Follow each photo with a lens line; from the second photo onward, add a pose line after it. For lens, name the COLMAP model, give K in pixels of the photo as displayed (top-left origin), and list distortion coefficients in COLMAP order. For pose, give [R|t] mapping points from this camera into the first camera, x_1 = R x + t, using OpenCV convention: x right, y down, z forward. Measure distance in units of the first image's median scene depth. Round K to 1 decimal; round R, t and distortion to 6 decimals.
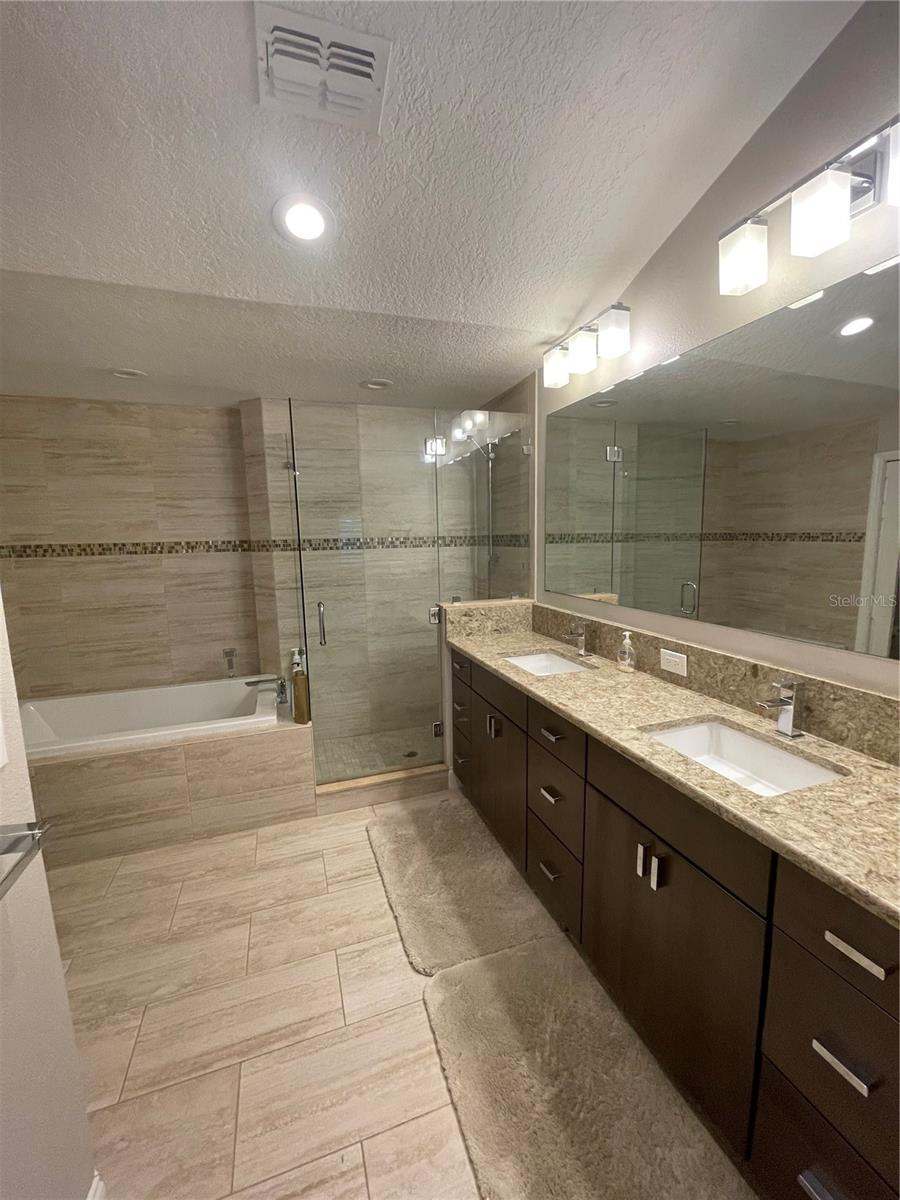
lens RADIAL K [[488.3, 0, 449.6], [0, 488.3, 603.0], [0, 0, 1]] dist [-0.000345, 0.000403]
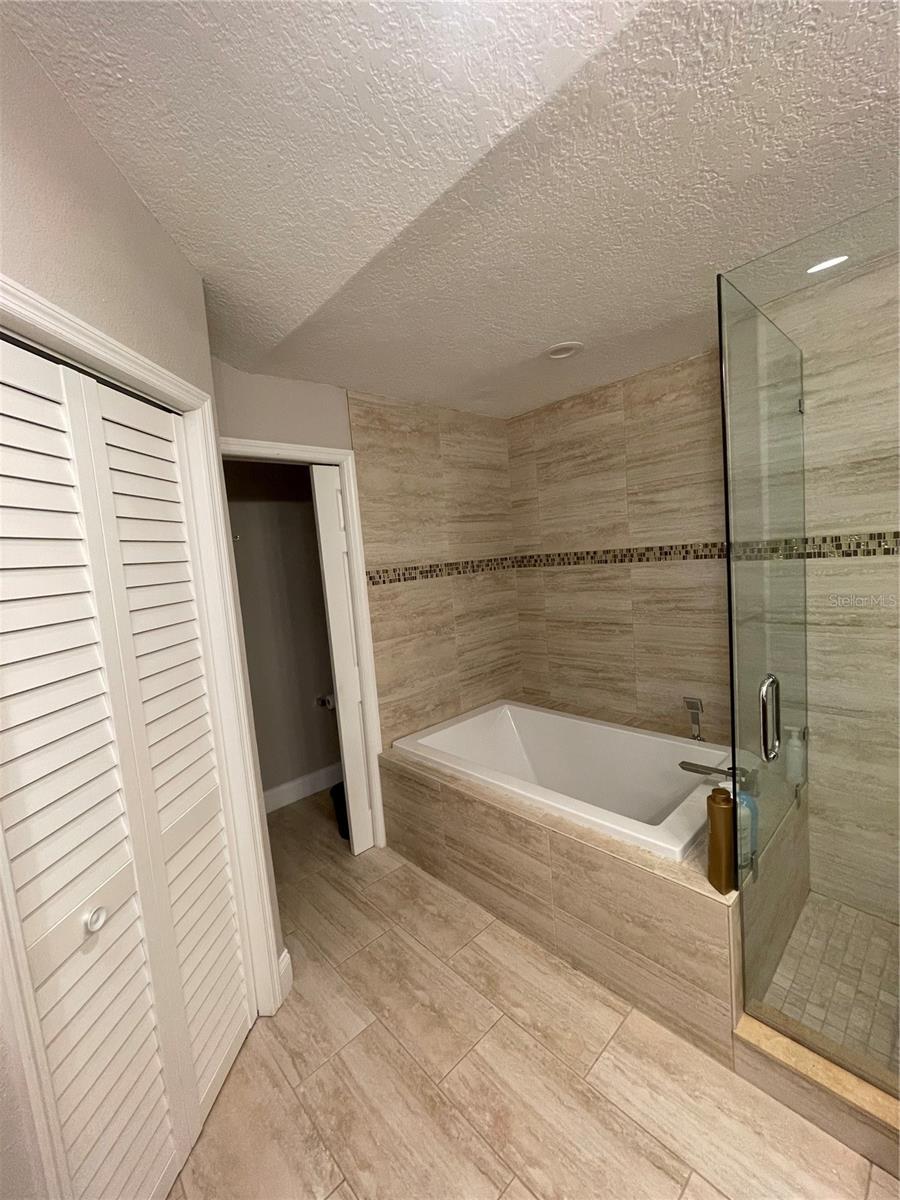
lens RADIAL K [[488.3, 0, 449.6], [0, 488.3, 603.0], [0, 0, 1]] dist [-0.000345, 0.000403]
pose [[0.403130, 0.078337, -0.911784, 0.039232], [-0.052856, 0.996659, 0.062259, -0.071190], [0.913615, 0.023095, 0.405924, 0.410626]]
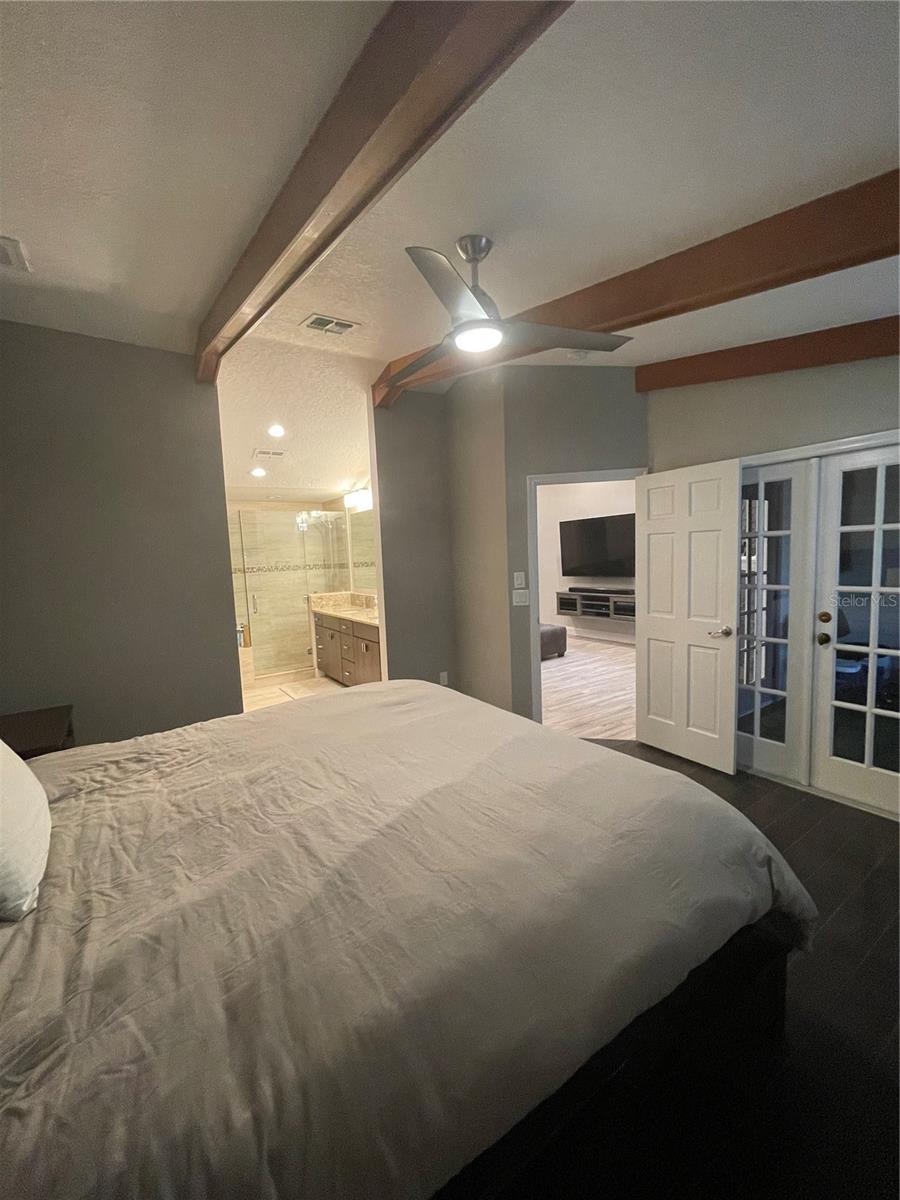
lens RADIAL K [[488.3, 0, 449.6], [0, 488.3, 603.0], [0, 0, 1]] dist [-0.000345, 0.000403]
pose [[0.968122, -0.045192, 0.246367, 0.050283], [0.056594, 0.997620, -0.039394, 0.148556], [-0.244000, 0.052082, 0.968376, -1.205661]]
